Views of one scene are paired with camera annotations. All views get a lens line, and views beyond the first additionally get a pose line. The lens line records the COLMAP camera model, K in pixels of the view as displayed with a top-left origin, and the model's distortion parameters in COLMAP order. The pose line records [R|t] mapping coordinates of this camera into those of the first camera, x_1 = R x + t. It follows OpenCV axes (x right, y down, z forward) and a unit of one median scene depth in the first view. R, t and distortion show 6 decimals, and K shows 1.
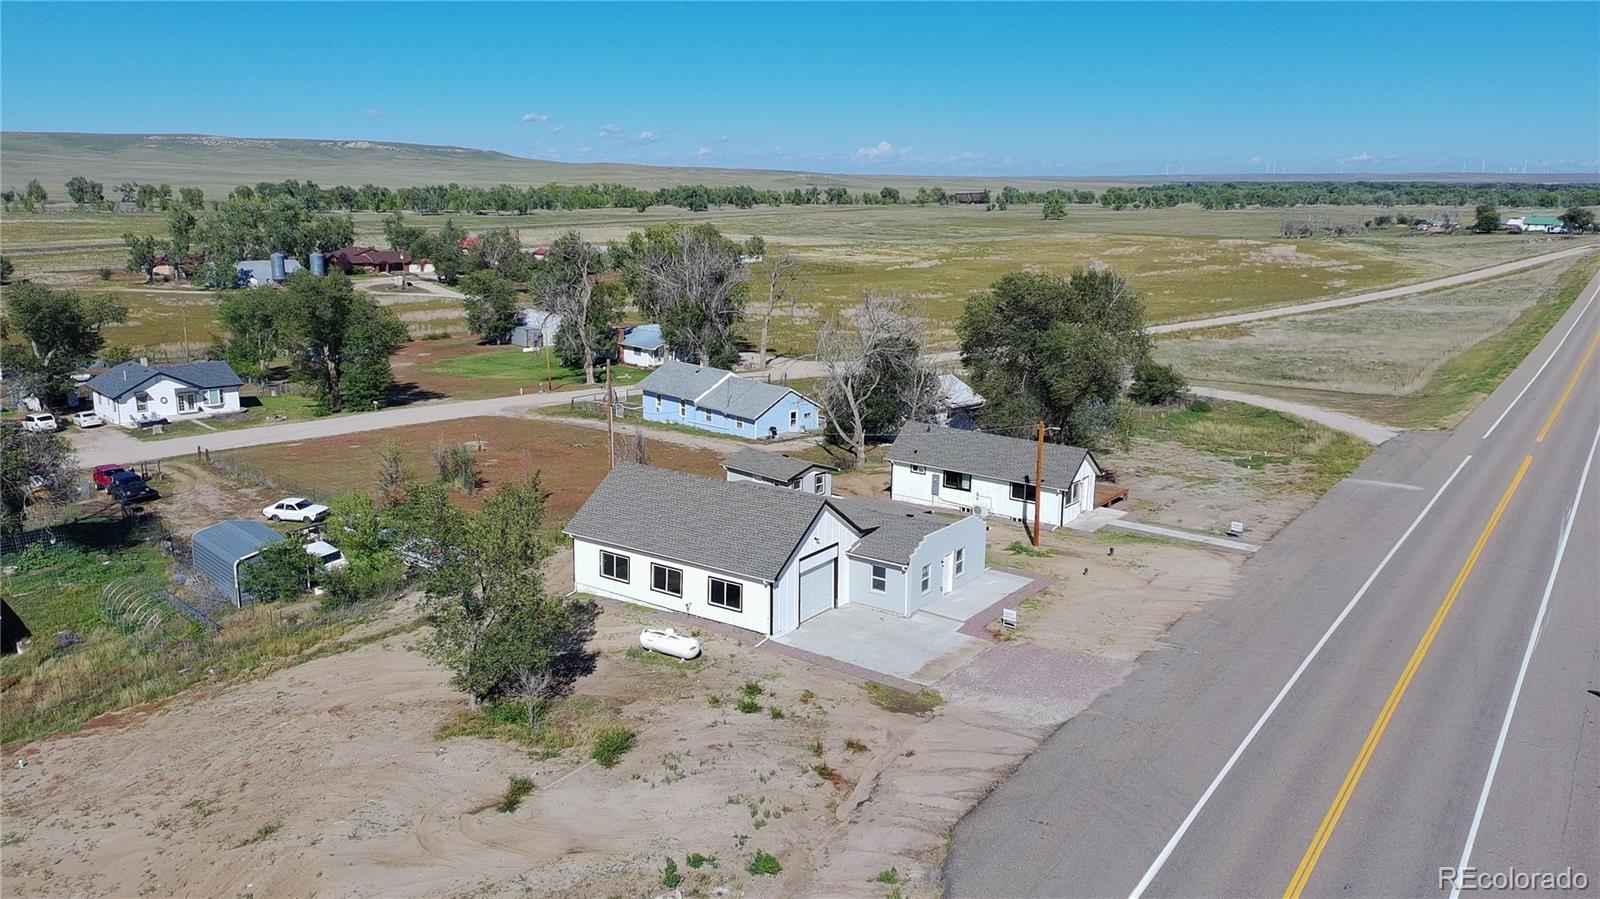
lens RADIAL K [[1228.8, 0, 795.3], [0, 1228.8, 439.8], [0, 0, 1]] dist [0.074991, -0.066657]
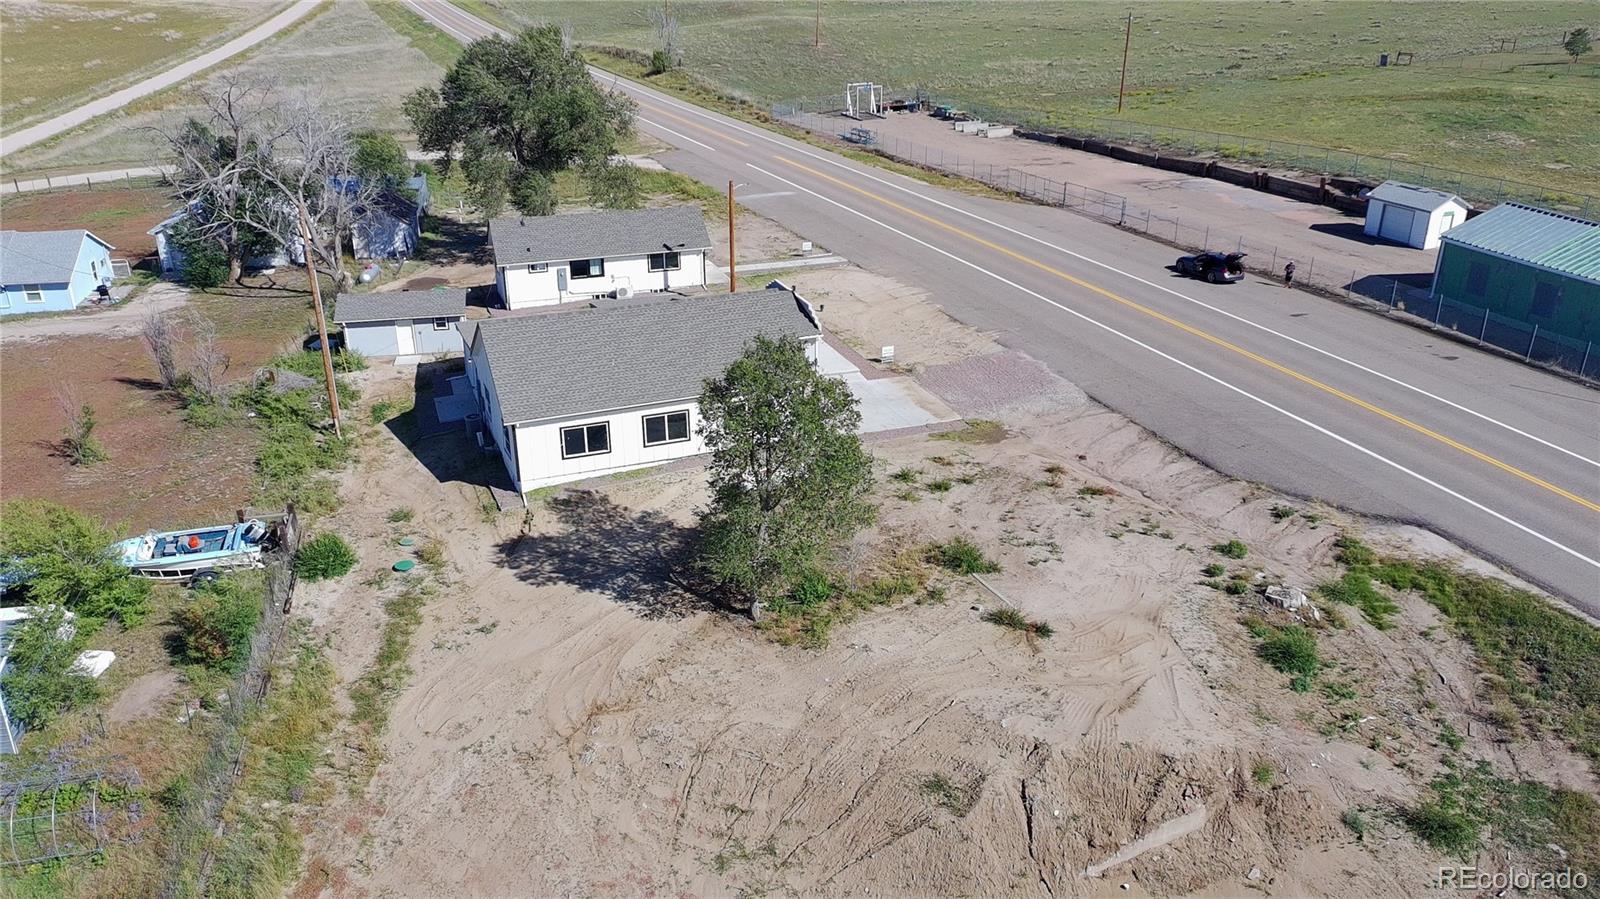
lens RADIAL K [[1228.8, 0, 795.3], [0, 1228.8, 439.8], [0, 0, 1]] dist [0.074991, -0.066657]
pose [[0.544238, -0.339102, 0.767343, -0.425016], [0.185725, 0.940673, 0.283973, -0.063177], [-0.818115, -0.012034, 0.574929, 0.252894]]
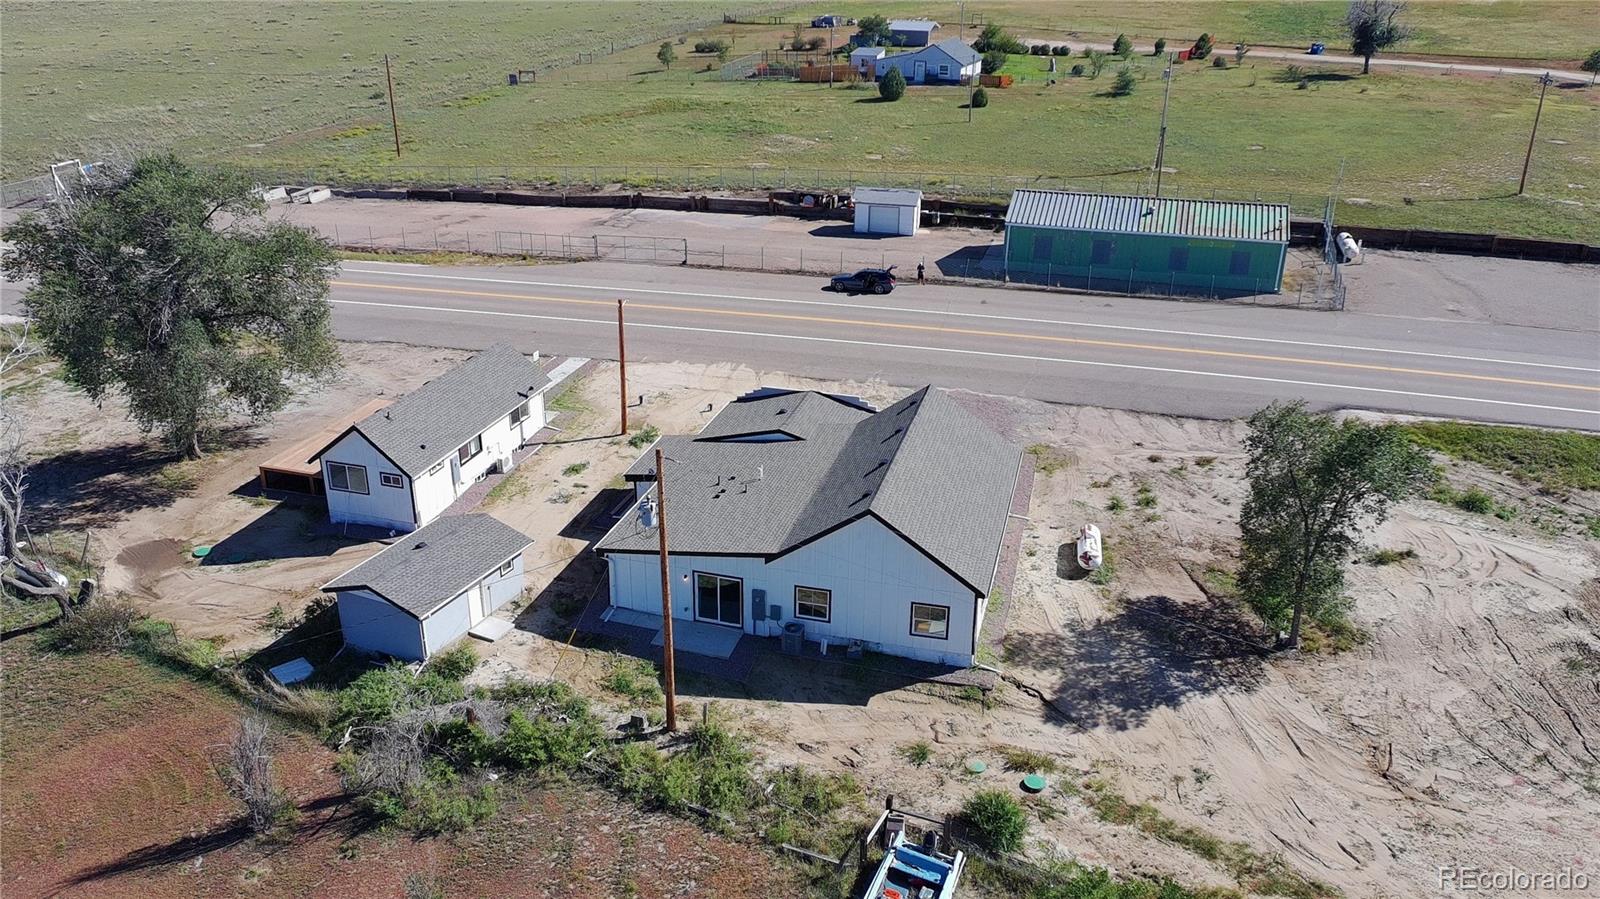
lens RADIAL K [[1228.8, 0, 795.3], [0, 1228.8, 439.8], [0, 0, 1]] dist [0.074991, -0.066657]
pose [[-0.343274, -0.380240, 0.858825, -0.446123], [0.188927, 0.867744, 0.459704, -0.214750], [-0.920038, 0.320059, -0.226036, 0.763439]]
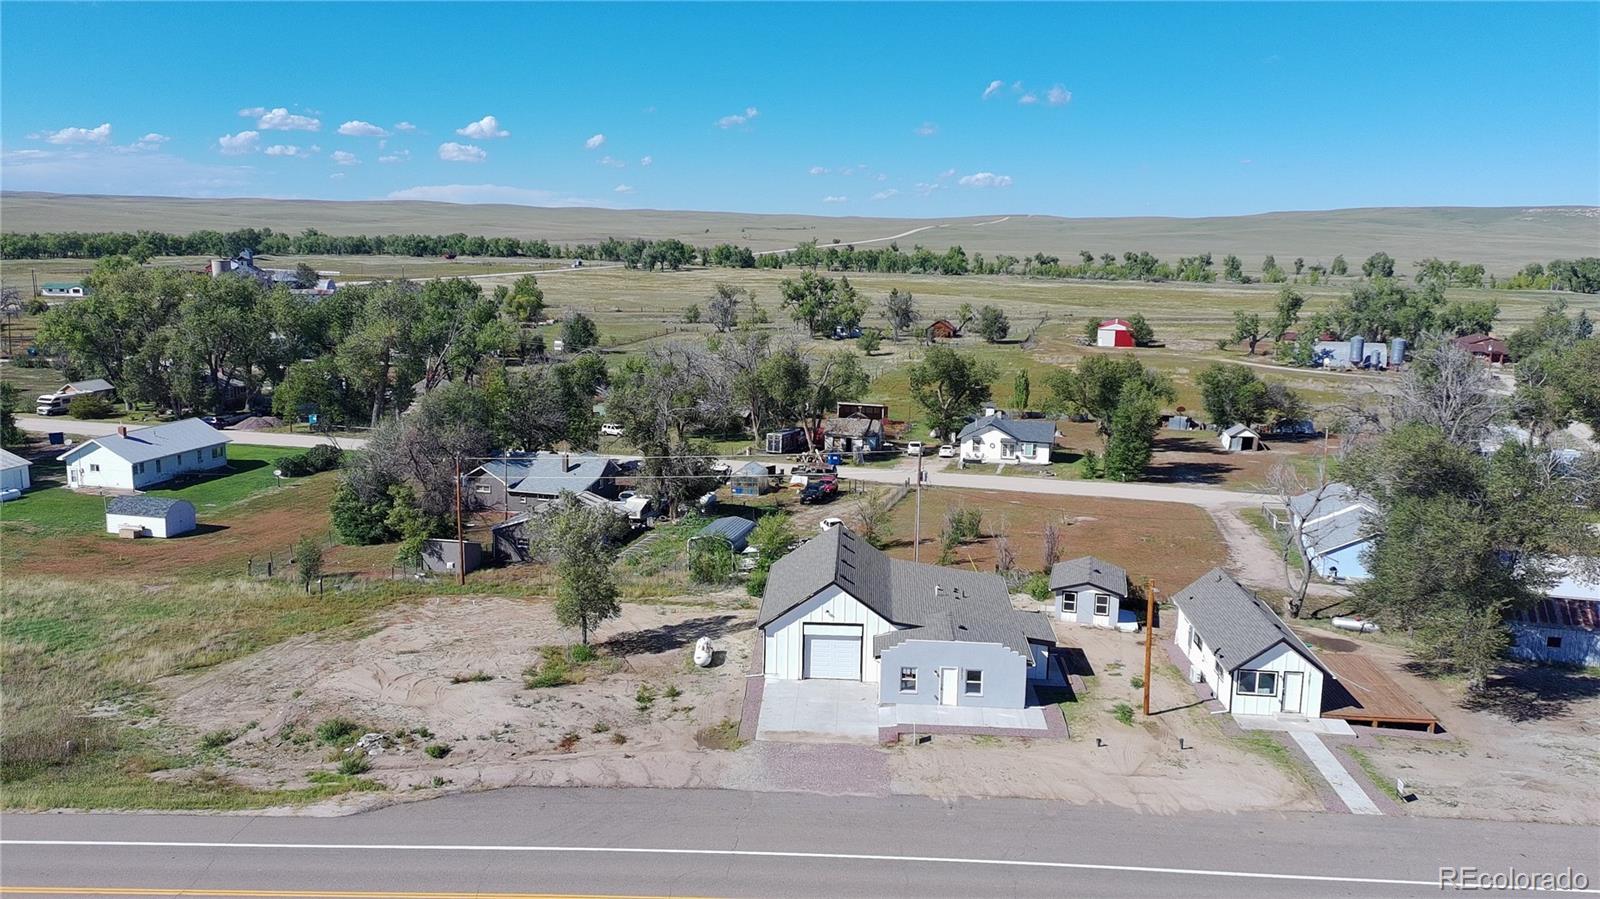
lens RADIAL K [[1228.8, 0, 795.3], [0, 1228.8, 439.8], [0, 0, 1]] dist [0.074991, -0.066657]
pose [[0.535168, 0.143331, -0.832497, 0.554903], [-0.188720, 0.980879, 0.047559, -0.075984], [0.823395, 0.131656, 0.551985, 0.174721]]
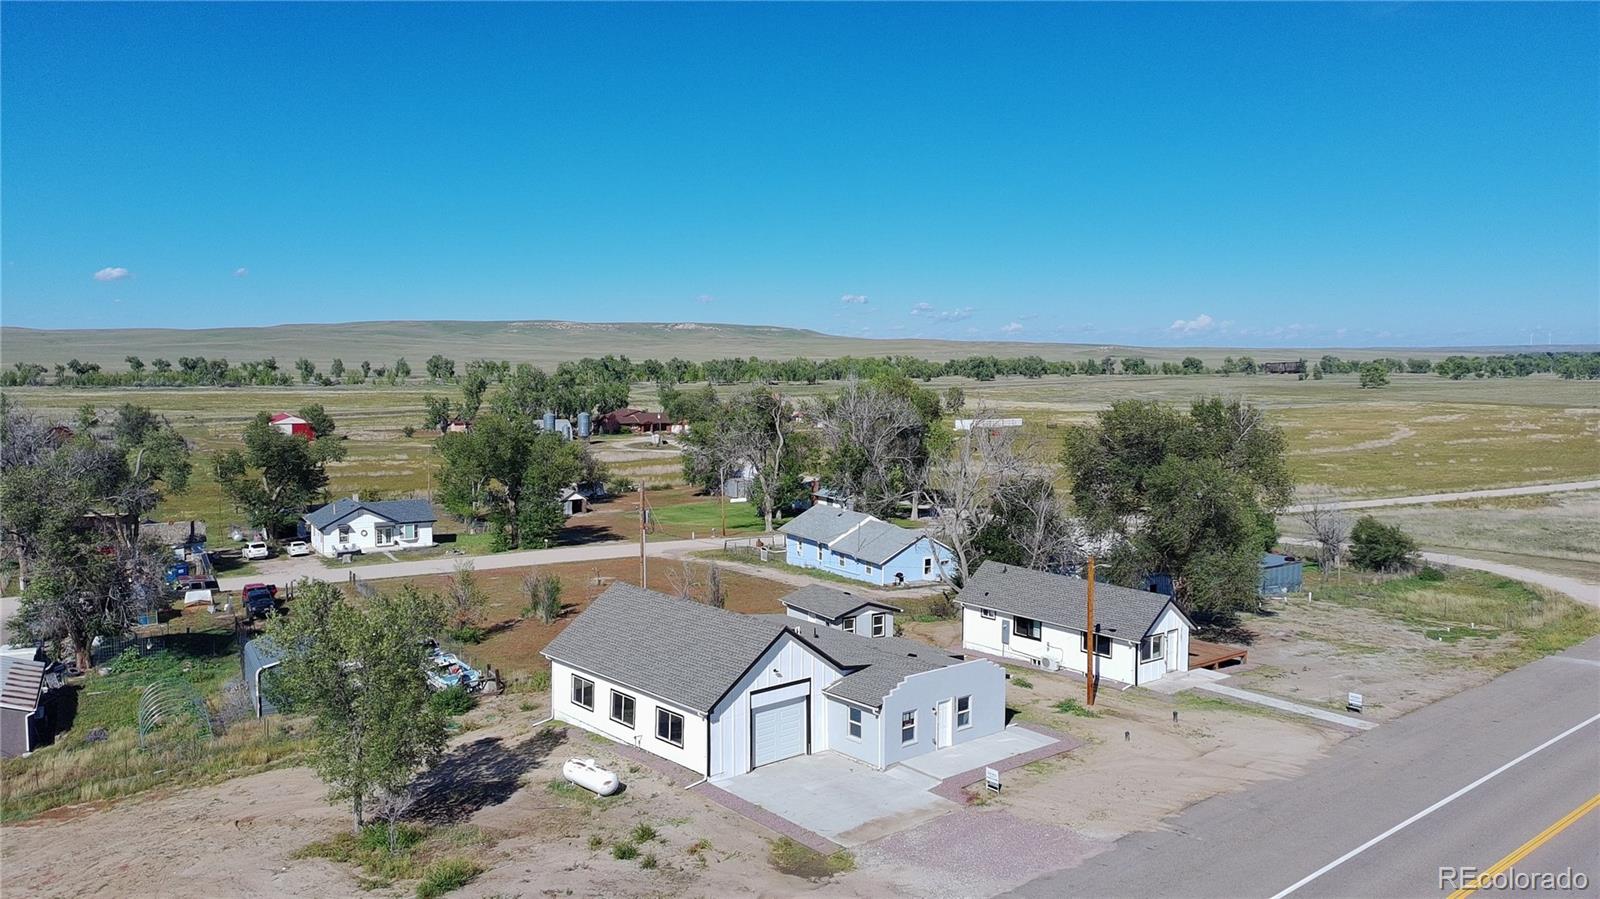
lens RADIAL K [[1228.8, 0, 795.3], [0, 1228.8, 439.8], [0, 0, 1]] dist [0.074991, -0.066657]
pose [[0.969734, 0.009220, -0.243991, 0.143069], [-0.043004, 0.990115, -0.133500, 0.019229], [0.240348, 0.139952, 0.960545, 0.070386]]
